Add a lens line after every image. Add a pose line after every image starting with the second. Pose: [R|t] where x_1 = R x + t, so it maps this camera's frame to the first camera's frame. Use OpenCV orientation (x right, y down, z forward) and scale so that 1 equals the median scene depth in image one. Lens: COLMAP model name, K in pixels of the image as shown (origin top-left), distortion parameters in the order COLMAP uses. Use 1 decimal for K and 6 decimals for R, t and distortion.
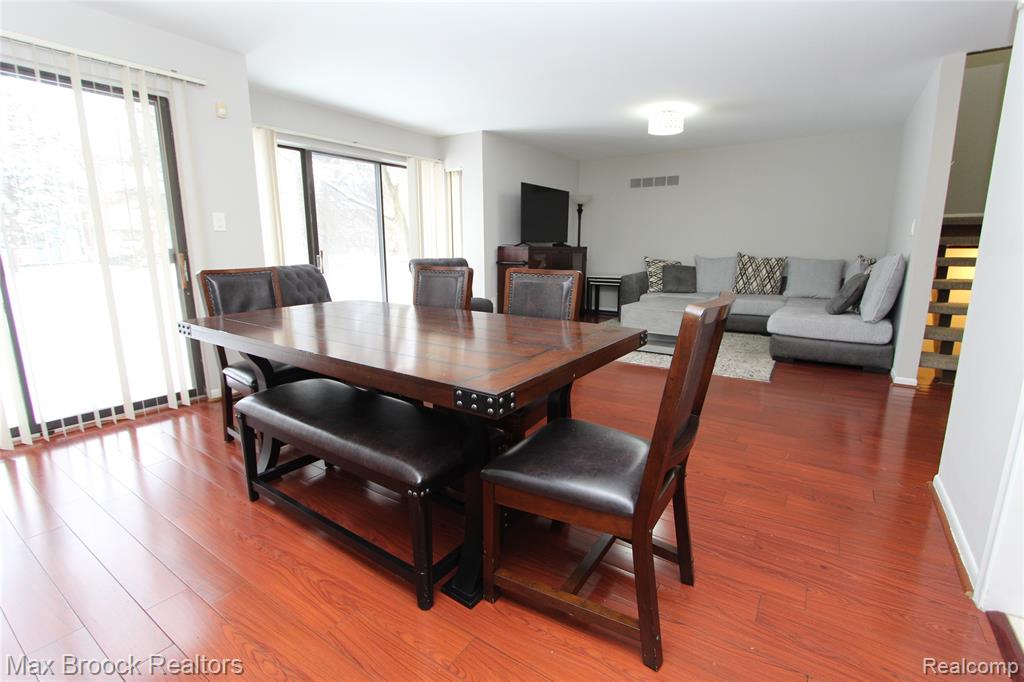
lens RADIAL K [[480.0, 0, 512.9], [0, 480.0, 339.4], [0, 0, 1]] dist [-0.013066, 0.002602]
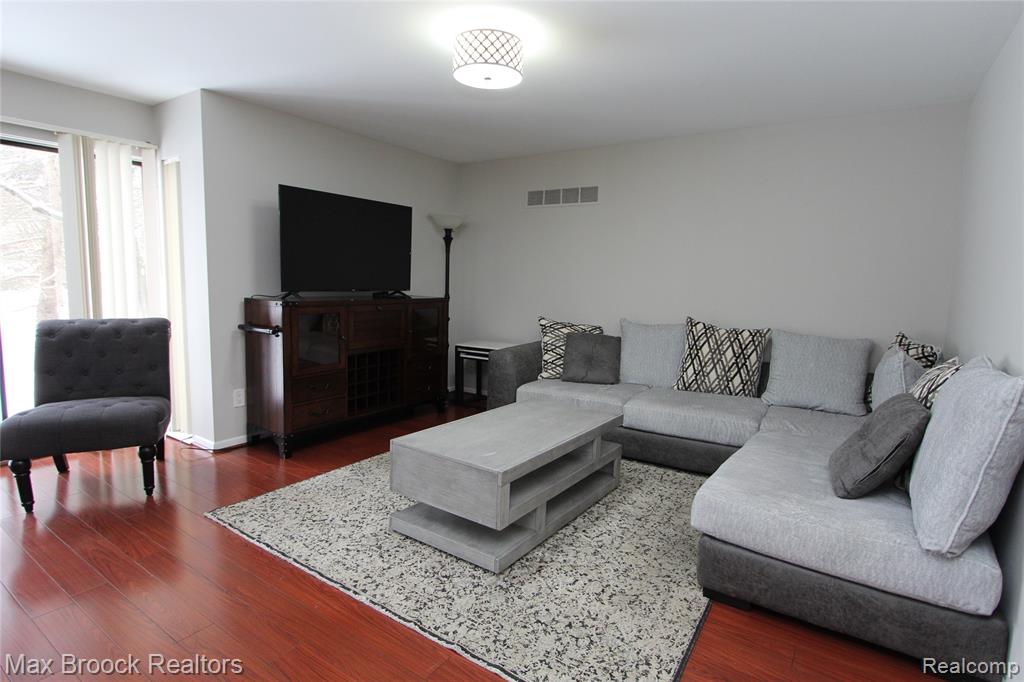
lens RADIAL K [[537.2, 0, 510.6], [0, 537.2, 341.6], [0, 0, 1]] dist [-0.004648, -0.000377]
pose [[0.999633, 0.026873, 0.003372, 0.265427], [-0.026548, 0.996874, -0.074412, -0.102099], [-0.005361, 0.074295, 0.997222, 0.371577]]
